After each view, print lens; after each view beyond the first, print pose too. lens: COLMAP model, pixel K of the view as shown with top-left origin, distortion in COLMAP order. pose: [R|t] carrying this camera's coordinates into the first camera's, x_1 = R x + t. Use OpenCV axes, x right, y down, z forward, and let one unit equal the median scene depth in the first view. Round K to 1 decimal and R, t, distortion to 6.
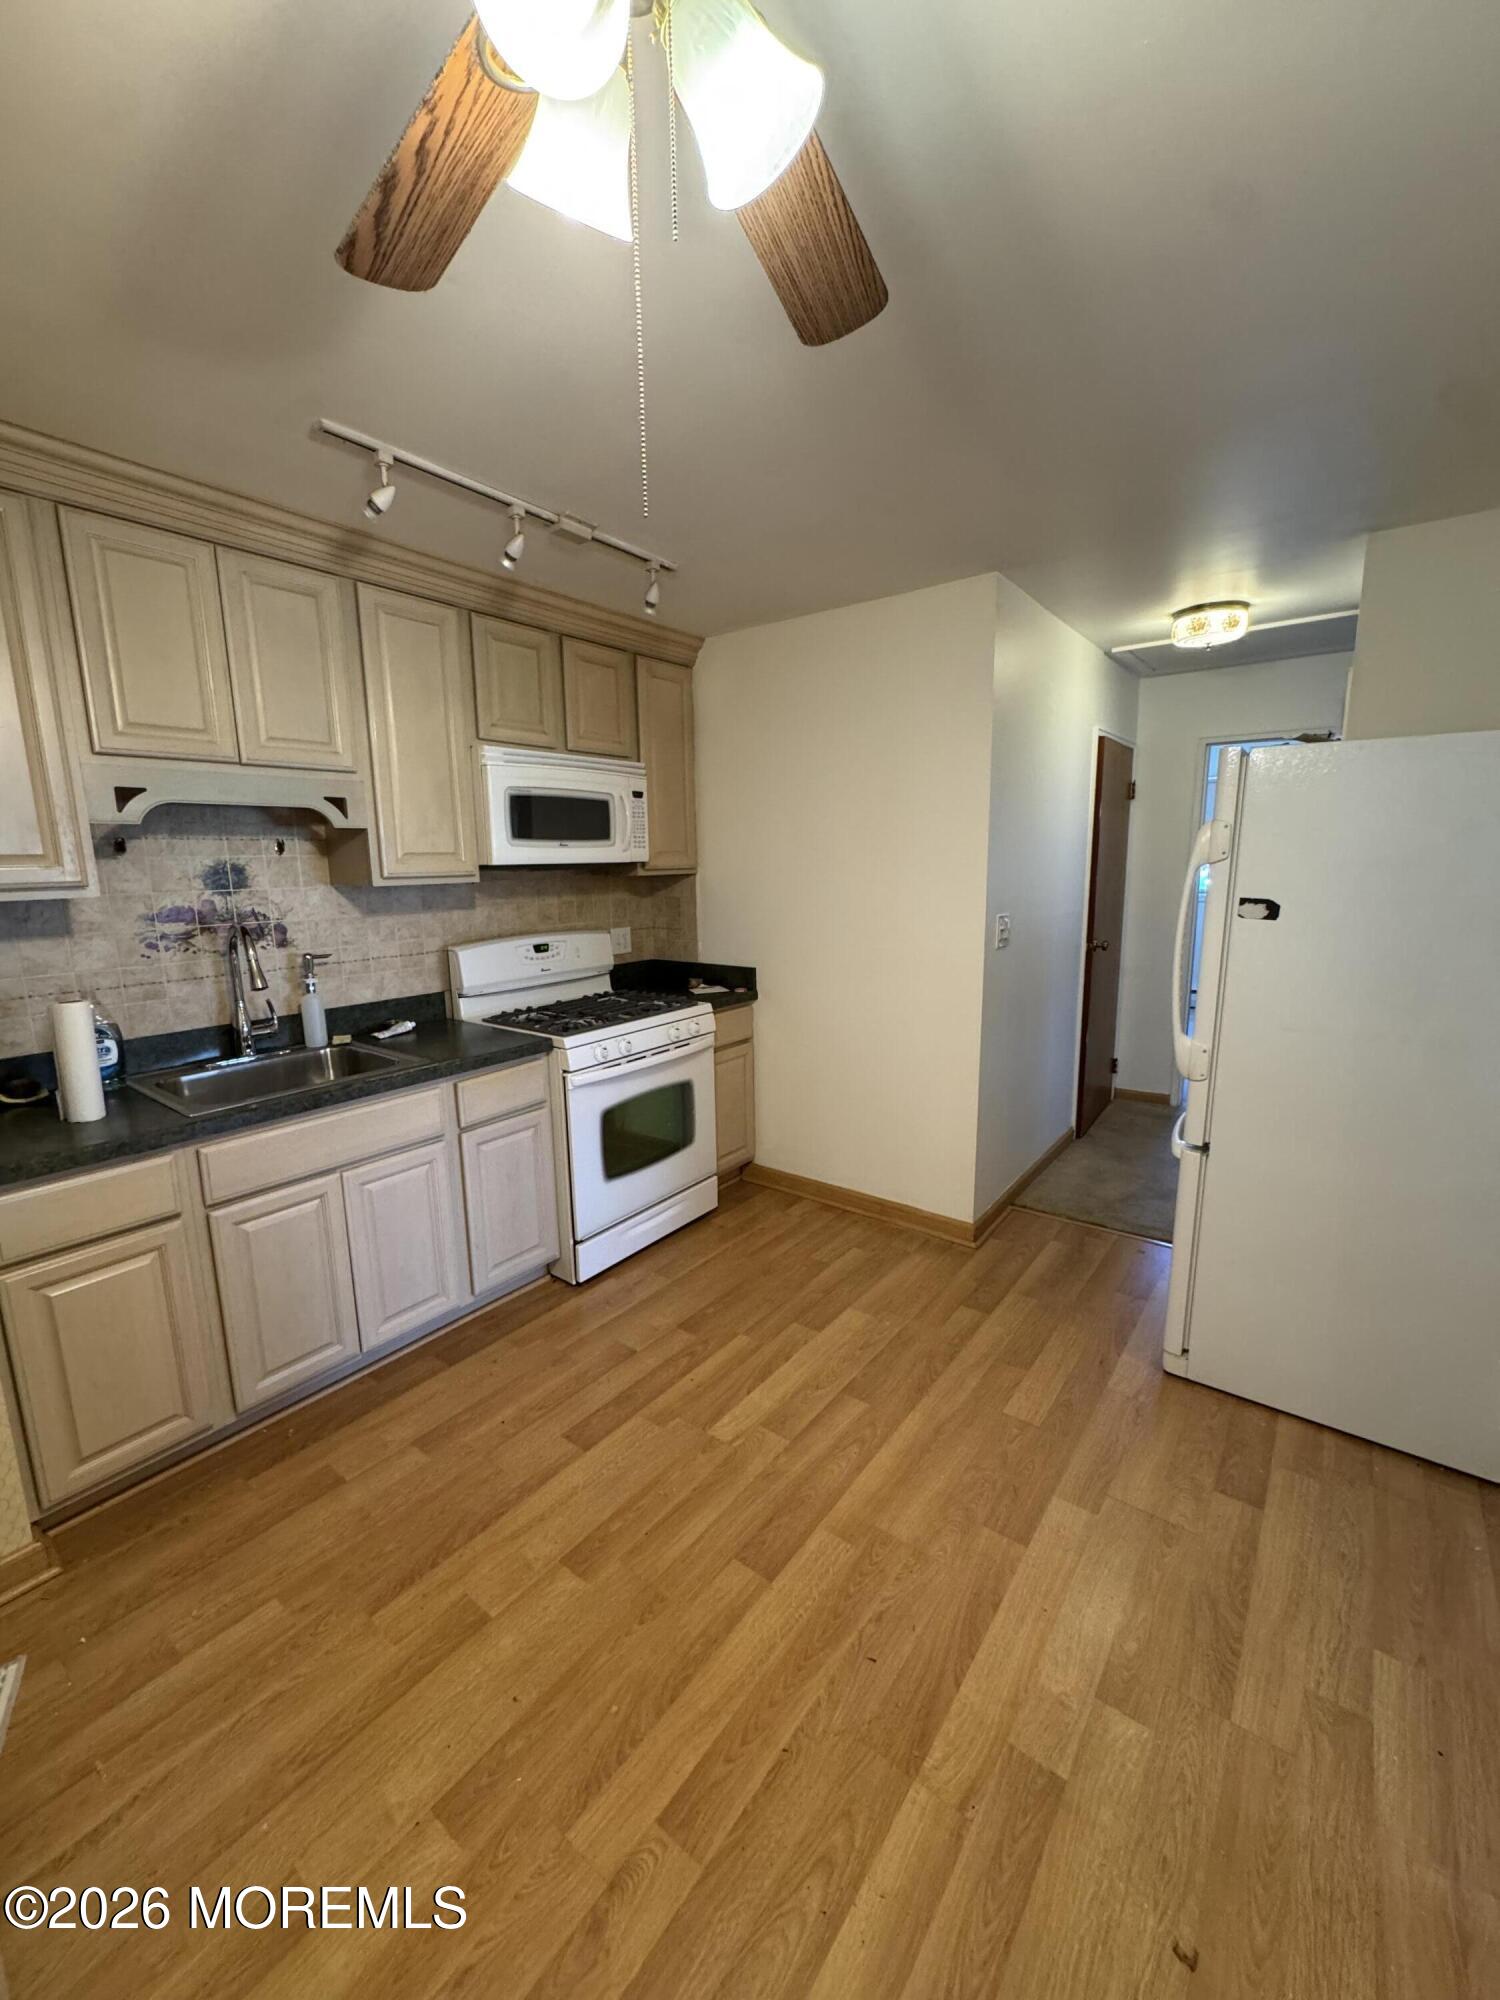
lens RADIAL K [[790.4, 0, 750.0], [0, 790.4, 1000.0], [0, 0, 1]] dist [-0.003435, 0.000152]
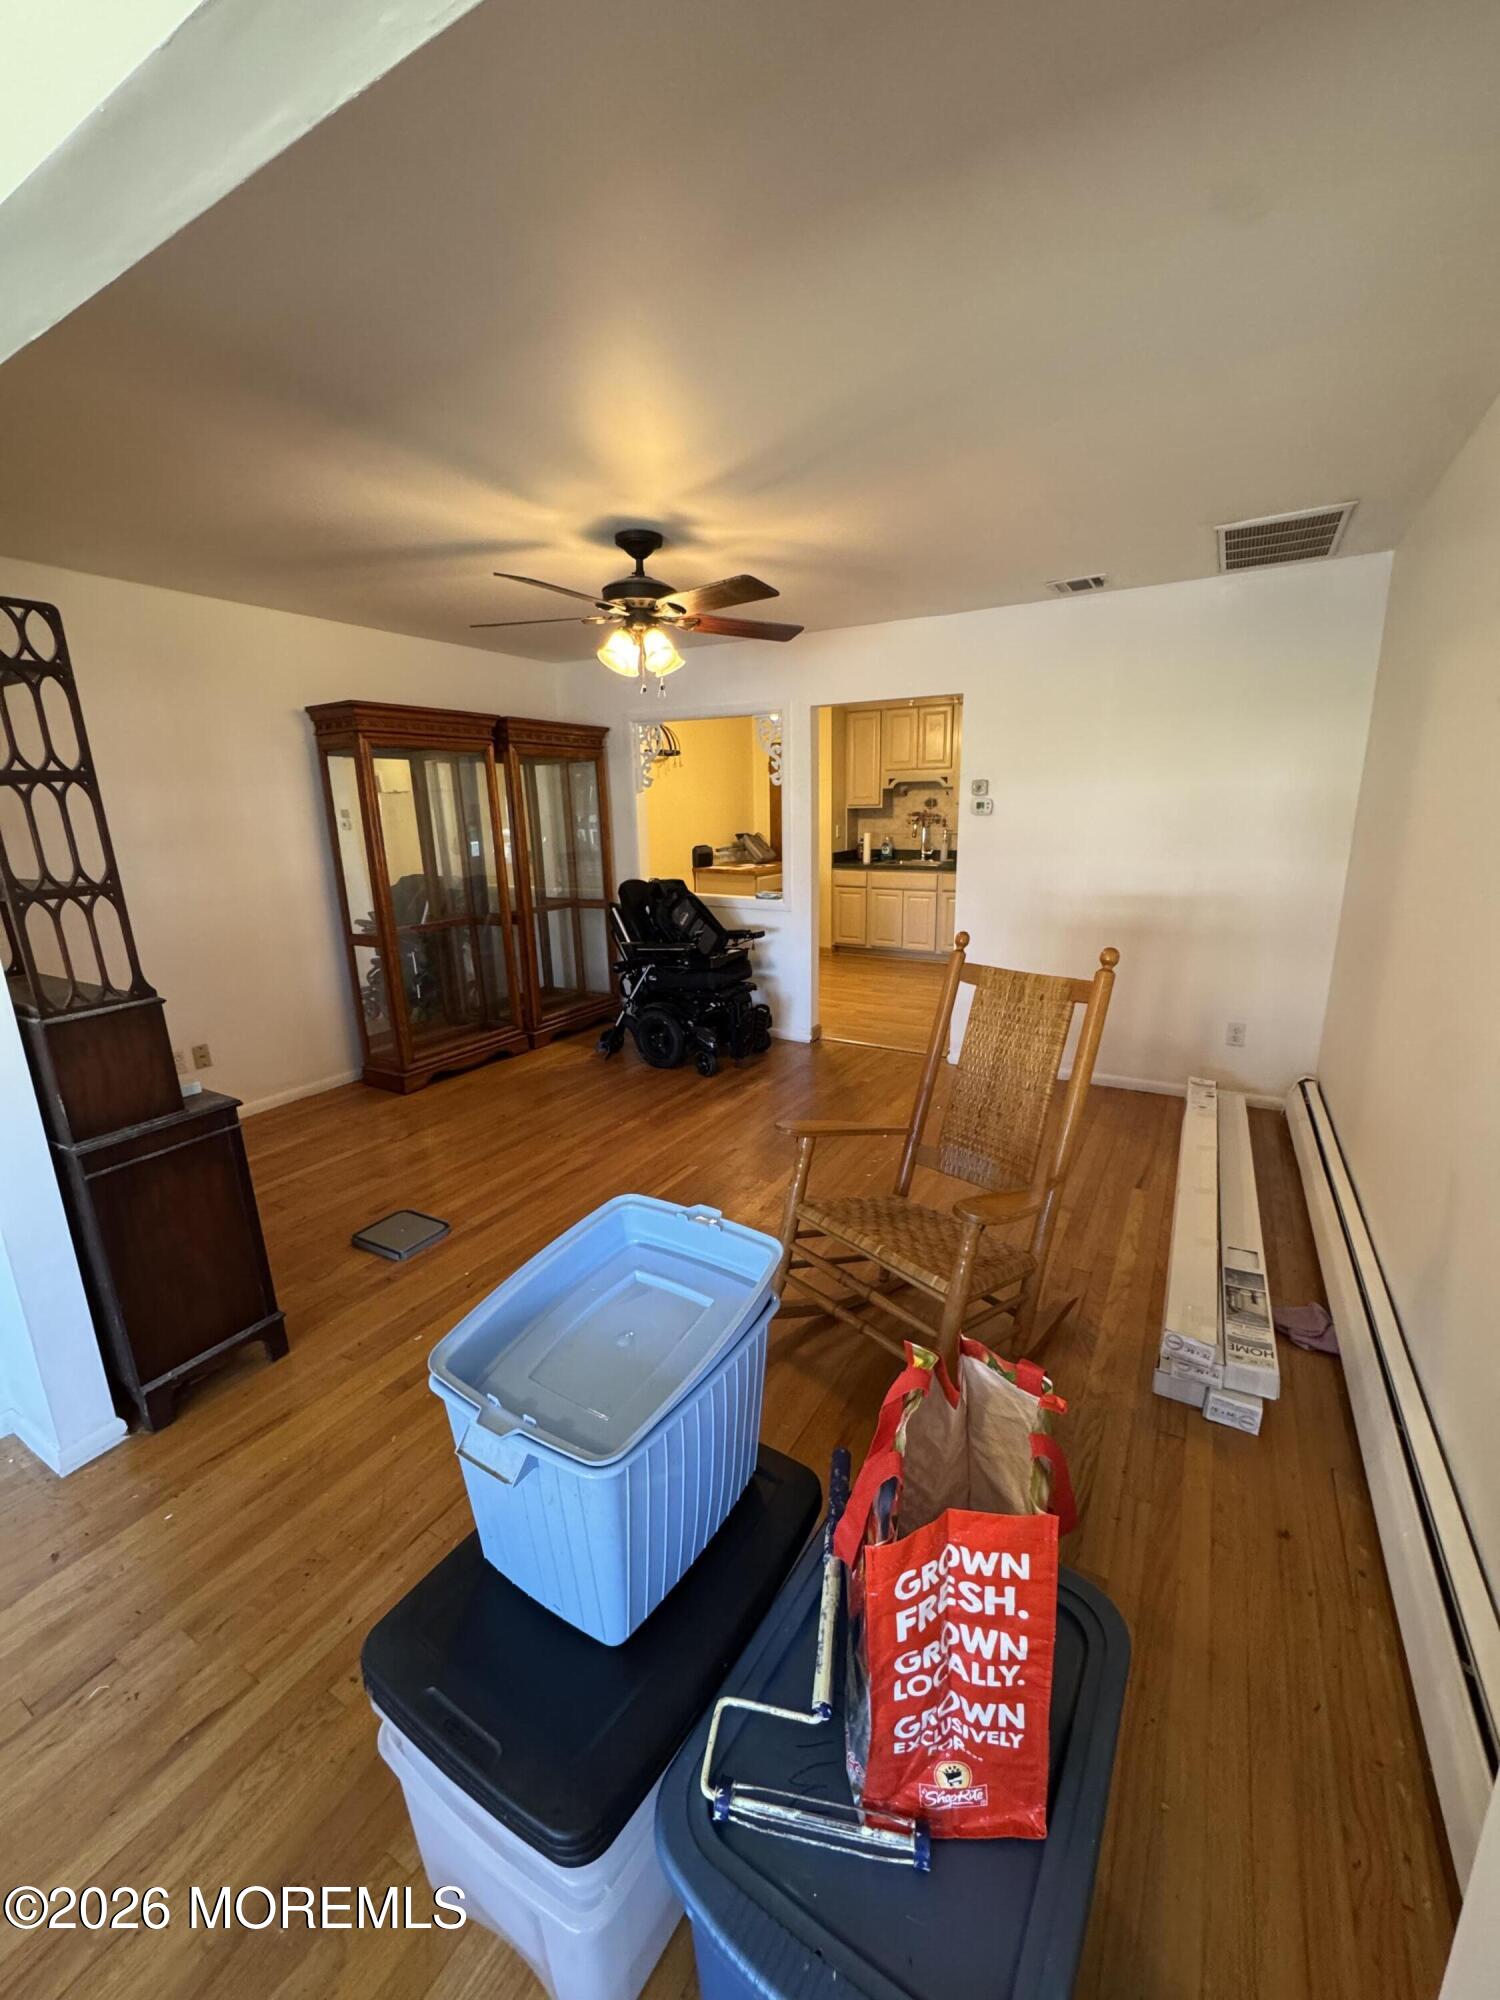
lens RADIAL K [[790.4, 0, 750.0], [0, 790.4, 1000.0], [0, 0, 1]] dist [-0.003435, 0.000152]
pose [[0.121333, 0.251671, -0.960177, 2.534004], [-0.158780, 0.959789, 0.231505, -0.014271], [0.979830, 0.124368, 0.156414, -0.115185]]
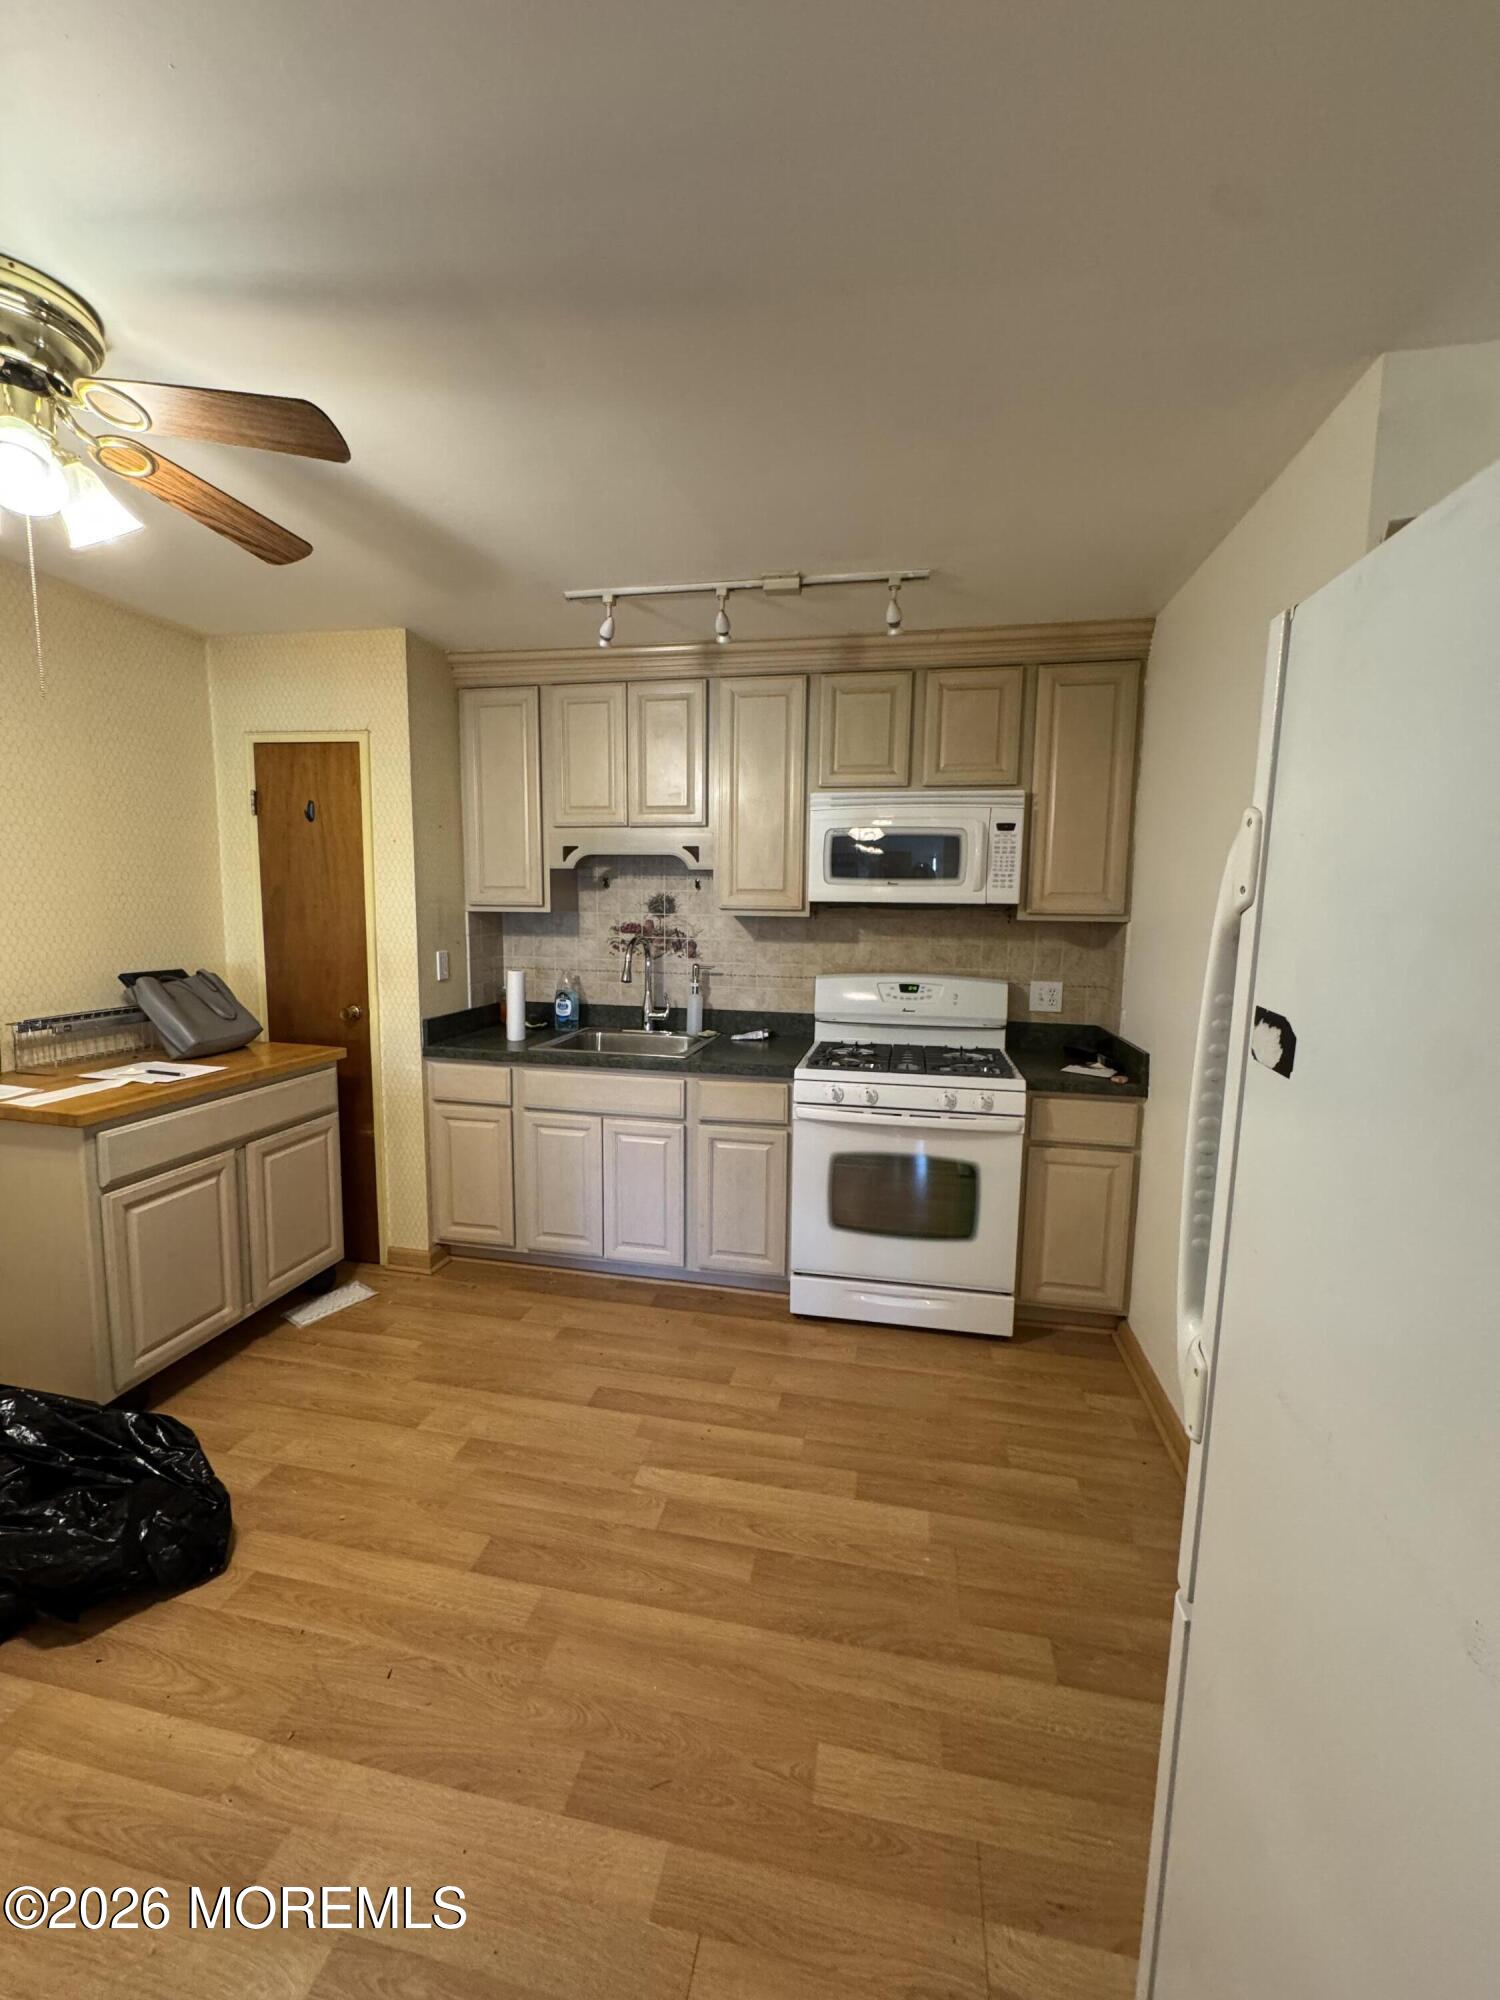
lens RADIAL K [[790.4, 0, 750.0], [0, 790.4, 1000.0], [0, 0, 1]] dist [-0.003435, 0.000152]
pose [[0.445586, 0.128488, -0.885970, 0.707385], [-0.180636, 0.982196, 0.051595, -0.090096], [0.876826, 0.137048, 0.460863, 0.509571]]
